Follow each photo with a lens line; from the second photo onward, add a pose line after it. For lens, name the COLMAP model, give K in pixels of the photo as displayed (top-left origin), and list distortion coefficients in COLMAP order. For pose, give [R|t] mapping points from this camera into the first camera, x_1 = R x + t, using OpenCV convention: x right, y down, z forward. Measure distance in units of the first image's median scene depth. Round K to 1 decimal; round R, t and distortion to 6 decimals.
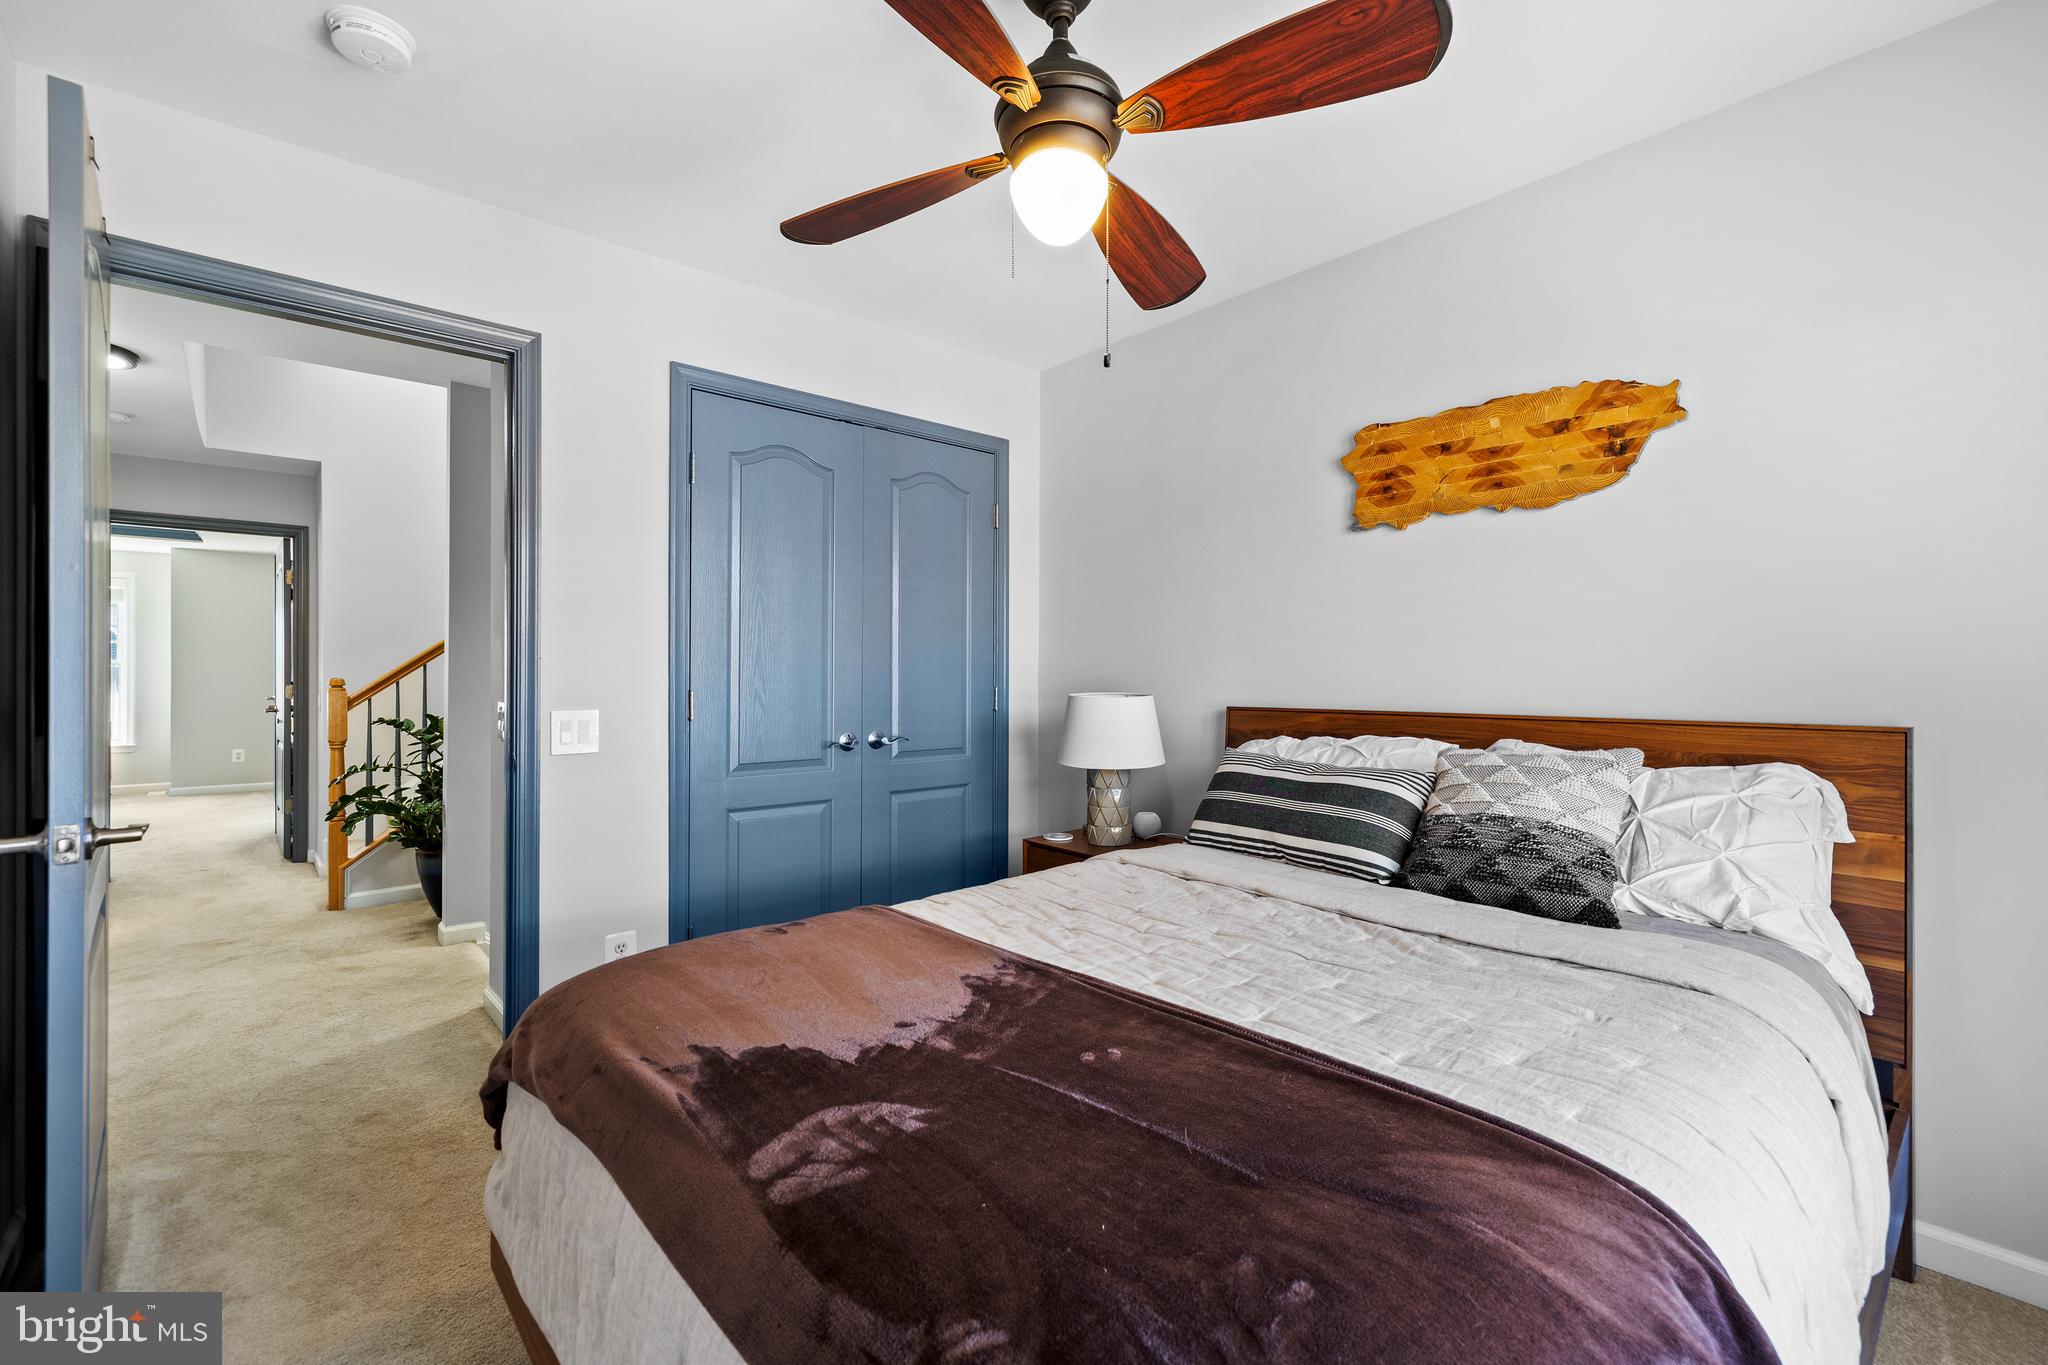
lens RADIAL K [[875.2, 0, 1021.7], [0, 875.2, 671.8], [0, 0, 1]] dist [-0.002616, -0.000033]
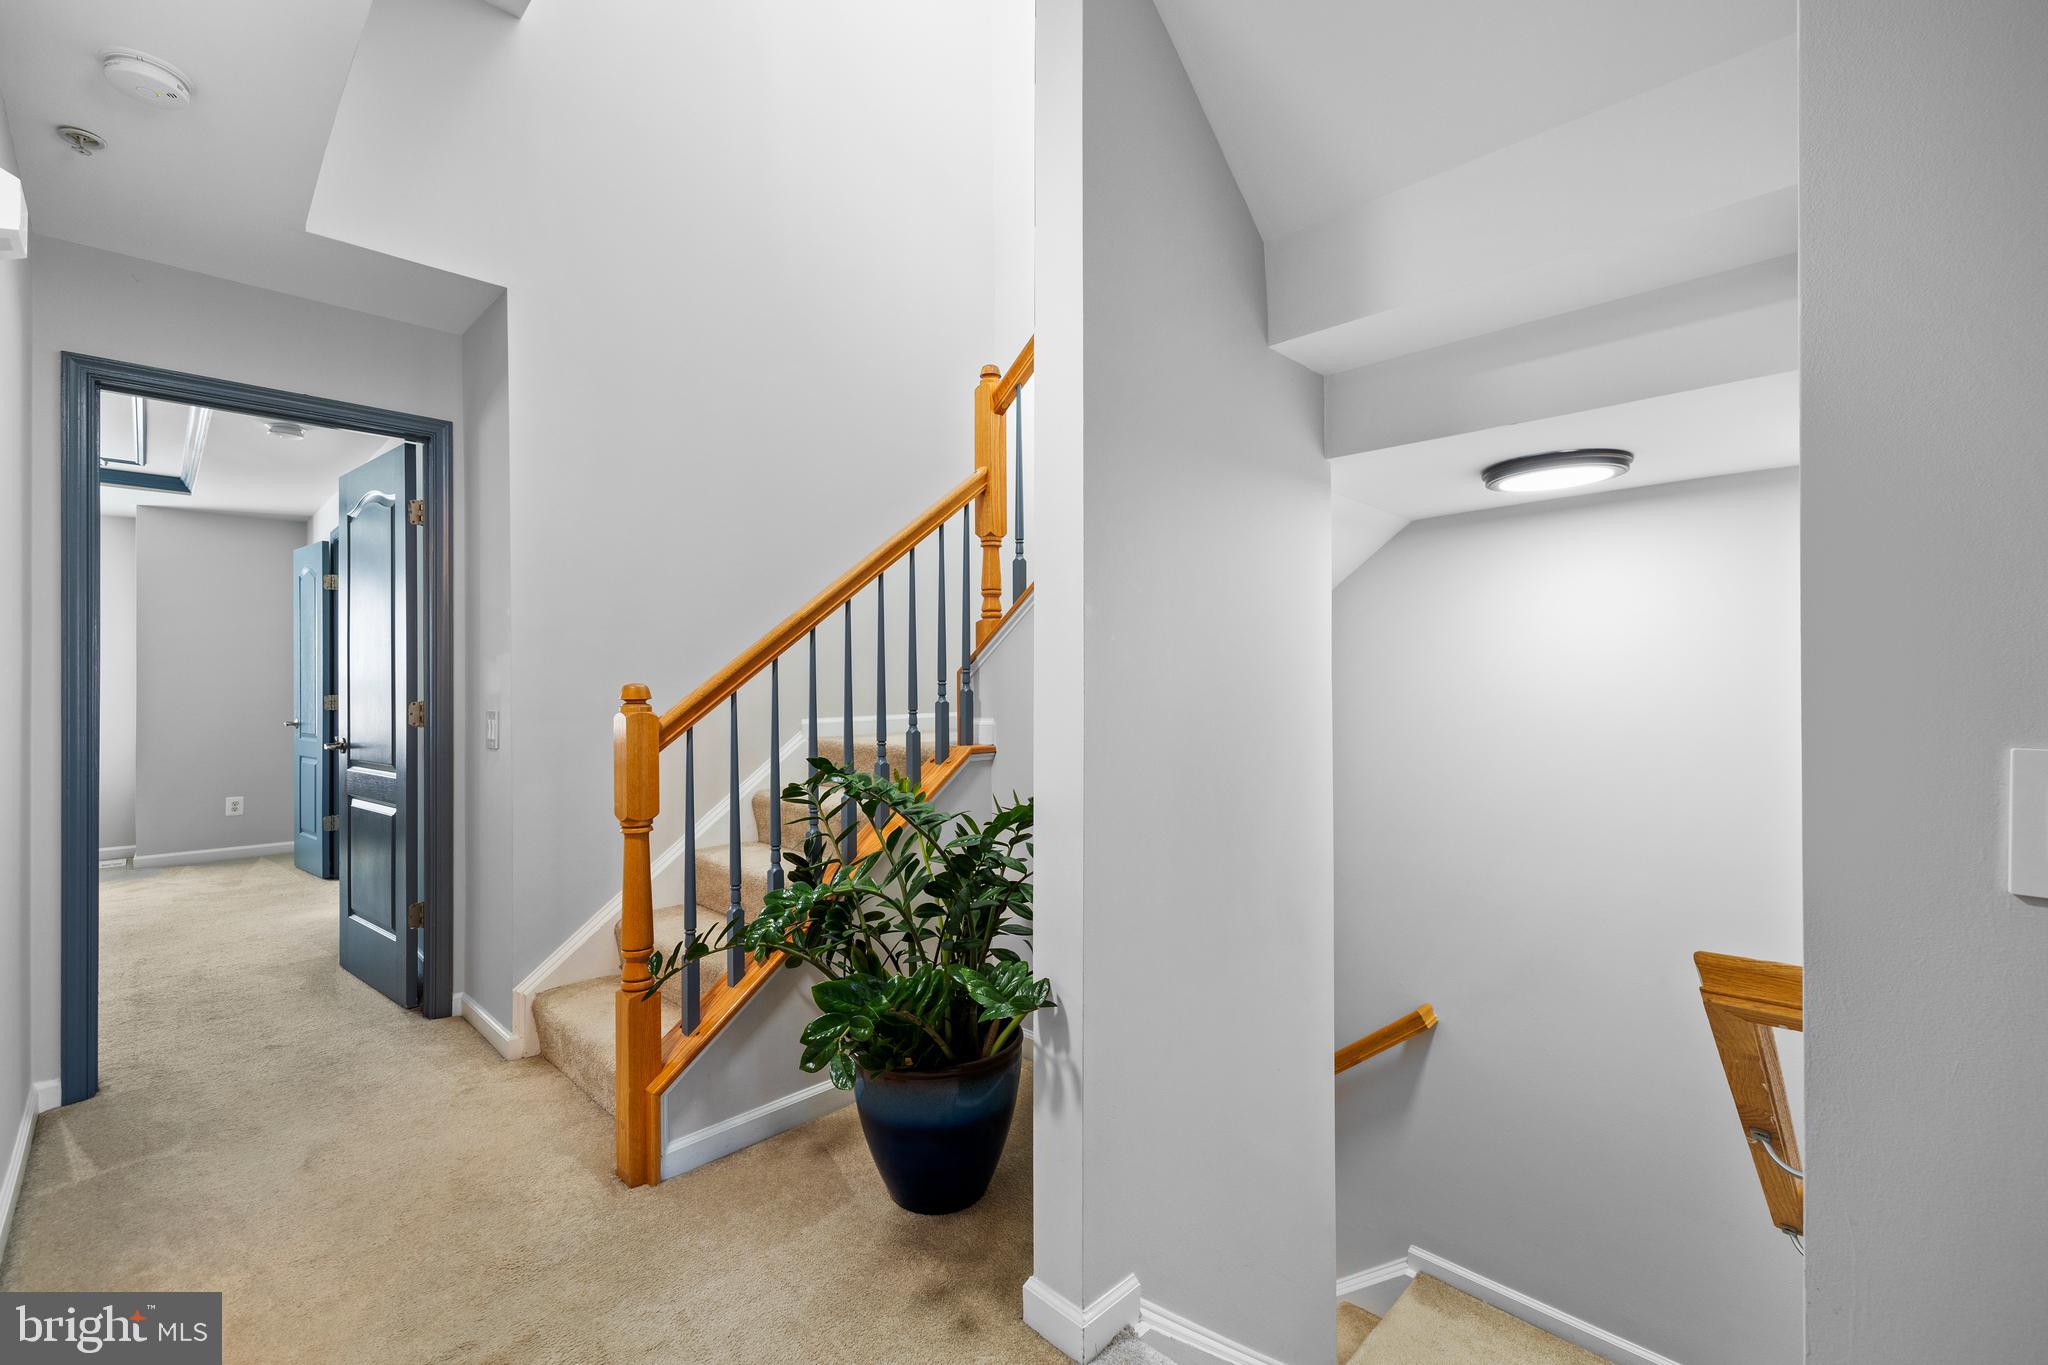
lens RADIAL K [[875.2, 0, 1026.1], [0, 875.2, 687.5], [0, 0, 1]] dist [-0.002616, -0.000033]
pose [[0.998020, -0.000487, 0.062902, -0.574947], [0.000808, 0.999987, -0.005080, 0.011163], [-0.062898, 0.005121, 0.998007, 0.491601]]
